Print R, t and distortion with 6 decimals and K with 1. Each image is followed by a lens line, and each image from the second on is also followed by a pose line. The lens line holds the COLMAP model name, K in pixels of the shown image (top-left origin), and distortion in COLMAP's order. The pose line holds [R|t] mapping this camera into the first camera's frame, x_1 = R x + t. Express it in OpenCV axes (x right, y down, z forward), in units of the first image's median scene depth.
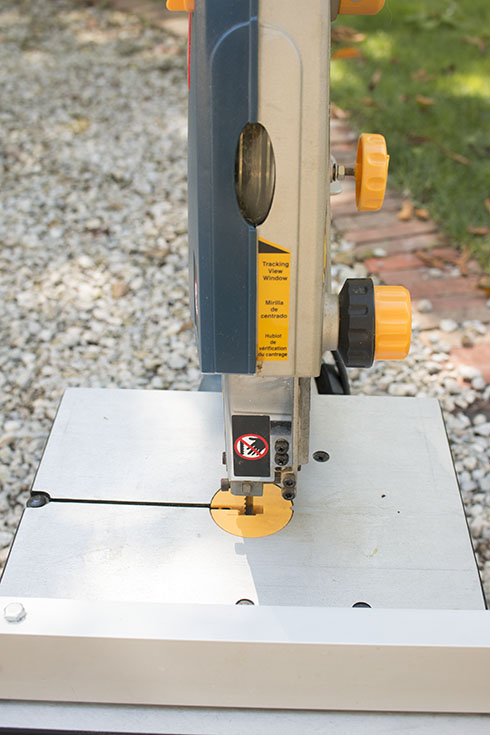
lens RADIAL K [[903.2, 0, 247.1], [0, 903.2, 368.6], [0, 0, 1]] dist [-0.073072, 0.000000]
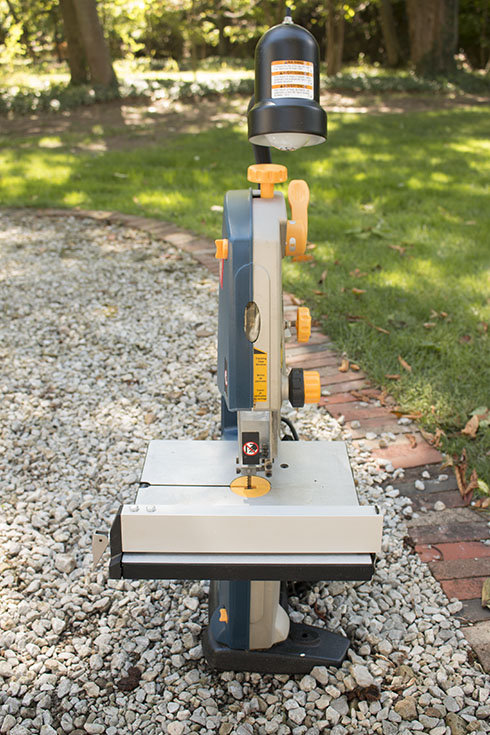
lens RADIAL K [[803.3, 0, 244.6], [0, 803.3, 367.2], [0, 0, 1]] dist [-0.018154, 0.000000]
pose [[0.999570, -0.014477, 0.025492, -0.017455], [0.019204, 0.980359, -0.196285, 0.084821], [-0.022150, 0.196690, 0.980215, -0.285138]]
